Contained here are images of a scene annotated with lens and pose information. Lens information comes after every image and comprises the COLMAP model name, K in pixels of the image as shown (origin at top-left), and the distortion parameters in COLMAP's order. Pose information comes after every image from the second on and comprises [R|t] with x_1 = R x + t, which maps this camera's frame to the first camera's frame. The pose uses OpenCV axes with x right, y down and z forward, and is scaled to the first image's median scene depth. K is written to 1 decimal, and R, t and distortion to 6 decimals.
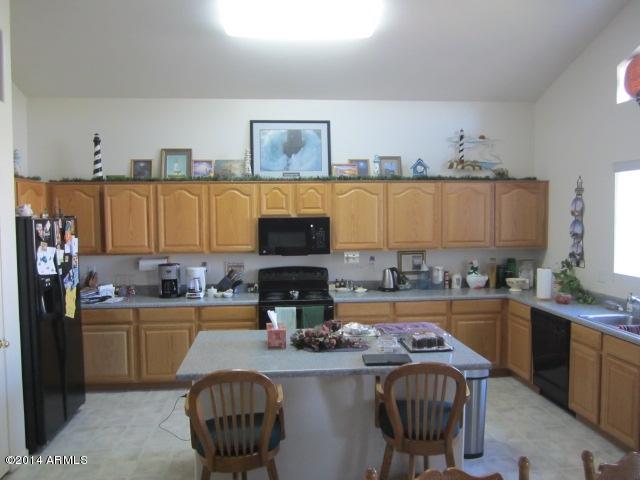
lens RADIAL K [[526.7, 0, 320.0], [0, 526.7, 240.0], [0, 0, 1]] dist [-0.037686, 0.001933]
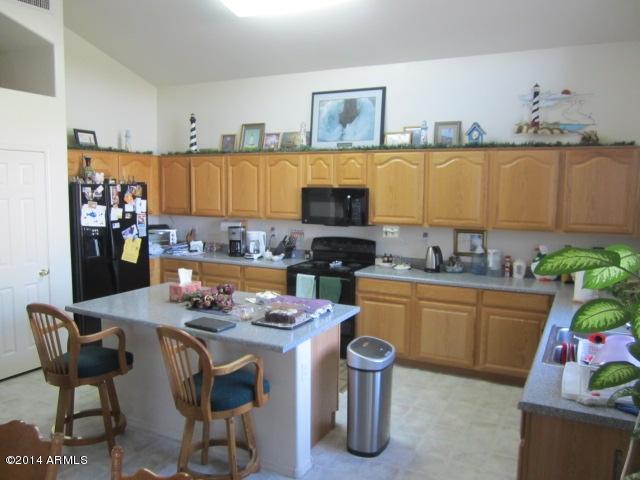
lens RADIAL K [[526.7, 0, 320.0], [0, 526.7, 240.0], [0, 0, 1]] dist [-0.037686, 0.001933]
pose [[0.838952, 0.074541, -0.539076, 0.458212], [-0.045698, 0.996726, 0.066703, -0.009274], [0.542283, -0.031326, 0.839612, 0.137145]]
